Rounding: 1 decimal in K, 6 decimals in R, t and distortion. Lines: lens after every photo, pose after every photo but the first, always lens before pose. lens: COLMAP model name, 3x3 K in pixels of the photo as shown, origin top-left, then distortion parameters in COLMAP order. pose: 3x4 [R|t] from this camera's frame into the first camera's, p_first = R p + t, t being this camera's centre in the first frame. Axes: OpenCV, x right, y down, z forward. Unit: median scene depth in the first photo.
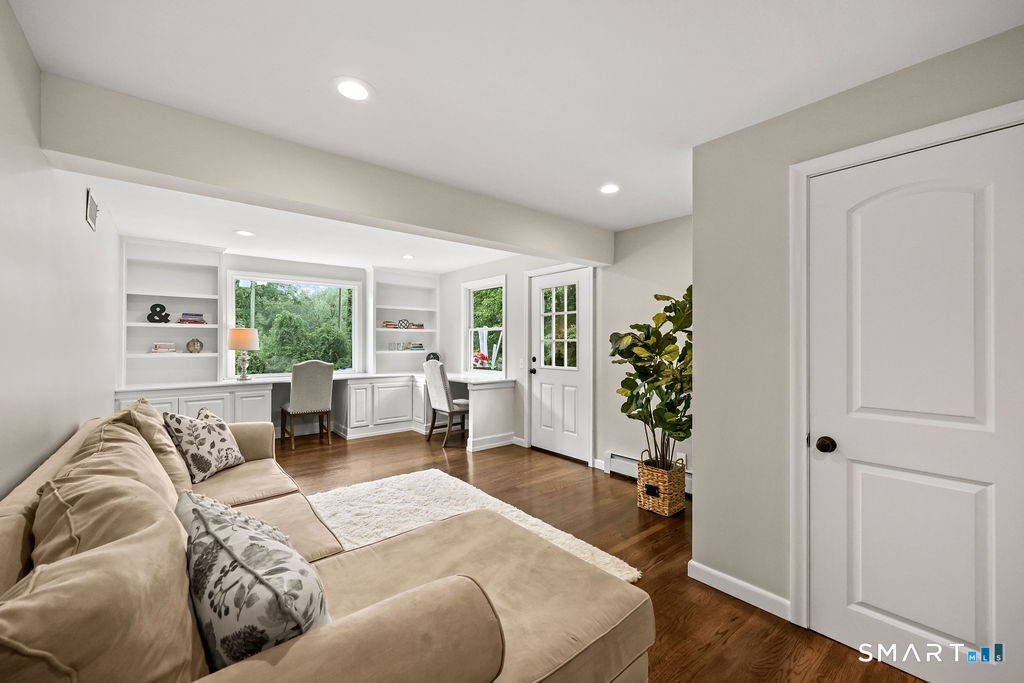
lens RADIAL K [[412.7, 0, 512.0], [0, 412.7, 341.5], [0, 0, 1]] dist [0.001351, 0.000110]
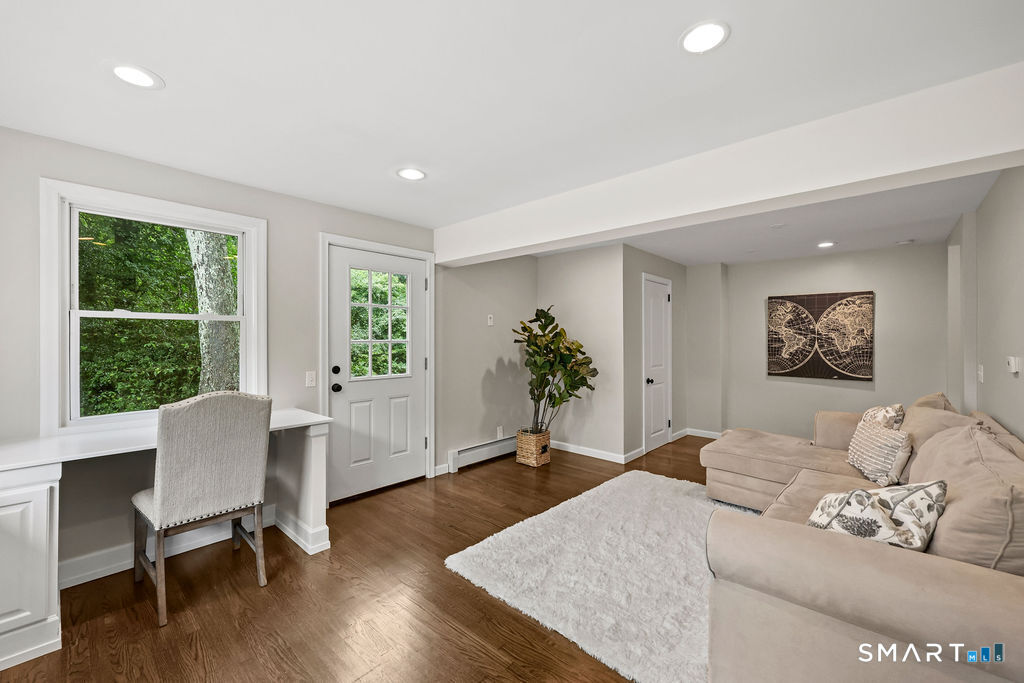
lens RADIAL K [[412.7, 0, 512.0], [0, 412.7, 341.5], [0, 0, 1]] dist [0.001351, 0.000110]
pose [[-0.130587, -0.003462, 0.991431, -0.708681], [-0.001897, 0.999993, 0.003242, -0.005343], [-0.991435, -0.001458, -0.130592, 0.889209]]
